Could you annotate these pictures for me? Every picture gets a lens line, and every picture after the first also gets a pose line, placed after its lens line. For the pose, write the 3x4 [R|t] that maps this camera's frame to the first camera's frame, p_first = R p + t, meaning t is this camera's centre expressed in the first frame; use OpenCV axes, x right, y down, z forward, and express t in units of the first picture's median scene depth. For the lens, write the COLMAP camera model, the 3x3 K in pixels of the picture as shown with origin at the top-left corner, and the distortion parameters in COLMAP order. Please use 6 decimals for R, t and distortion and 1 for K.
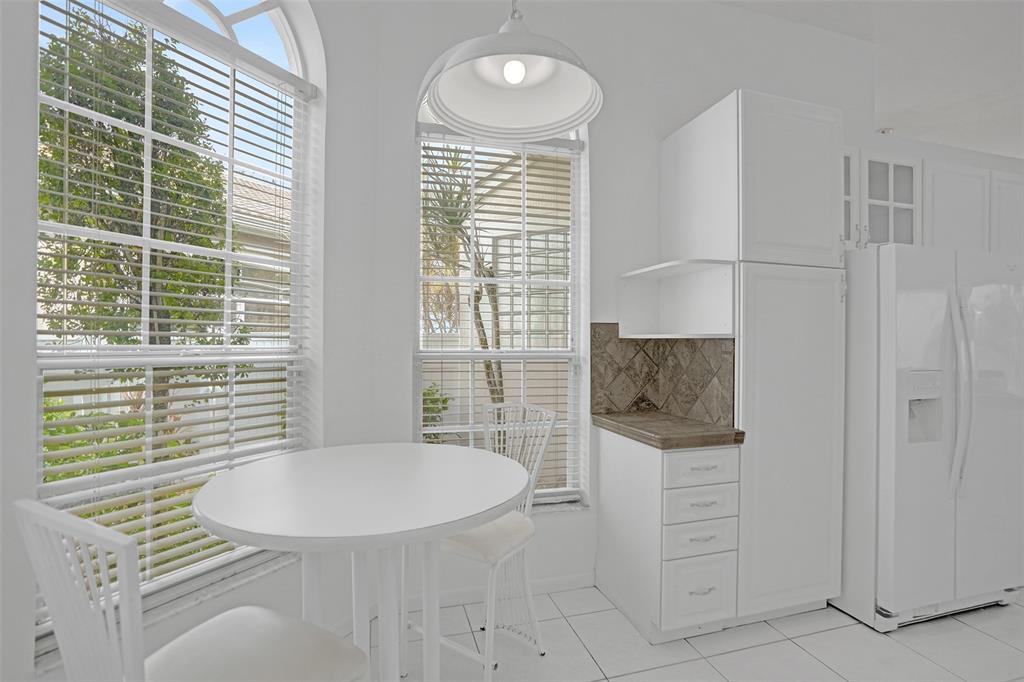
lens RADIAL K [[474.5, 0, 522.6], [0, 474.5, 341.2], [0, 0, 1]] dist [-0.049239, 0.012670]
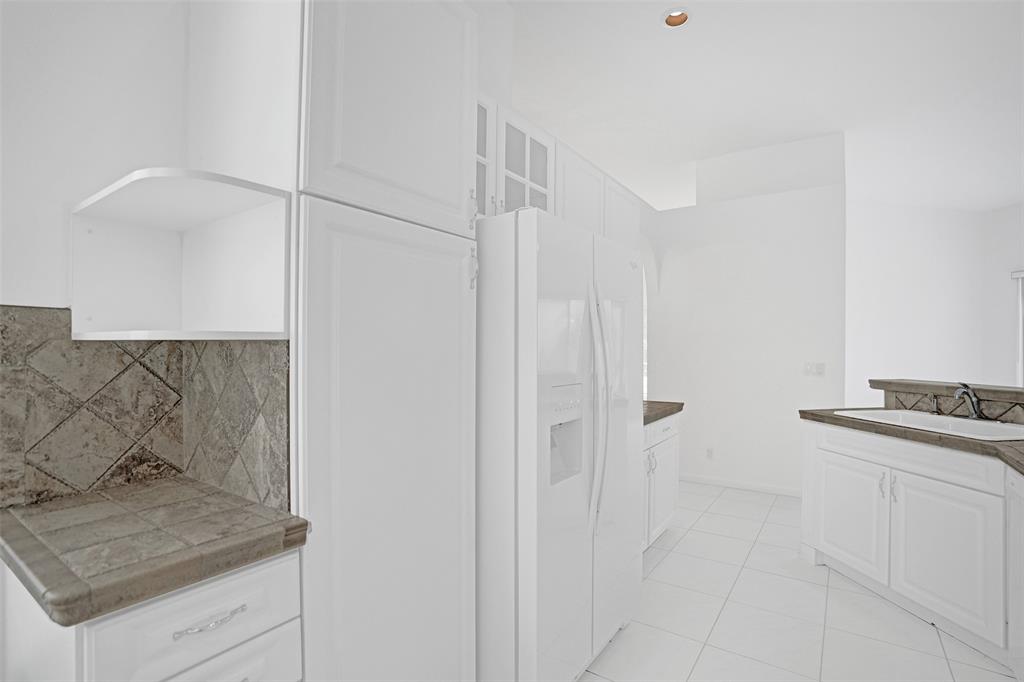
lens RADIAL K [[474.5, 0, 536.9], [0, 474.5, 345.8], [0, 0, 1]] dist [-0.049239, 0.012670]
pose [[0.756936, -0.004518, 0.653473, 0.273345], [-0.000224, 0.999974, 0.007173, -0.003654], [-0.653489, -0.005575, 0.756916, 0.368183]]
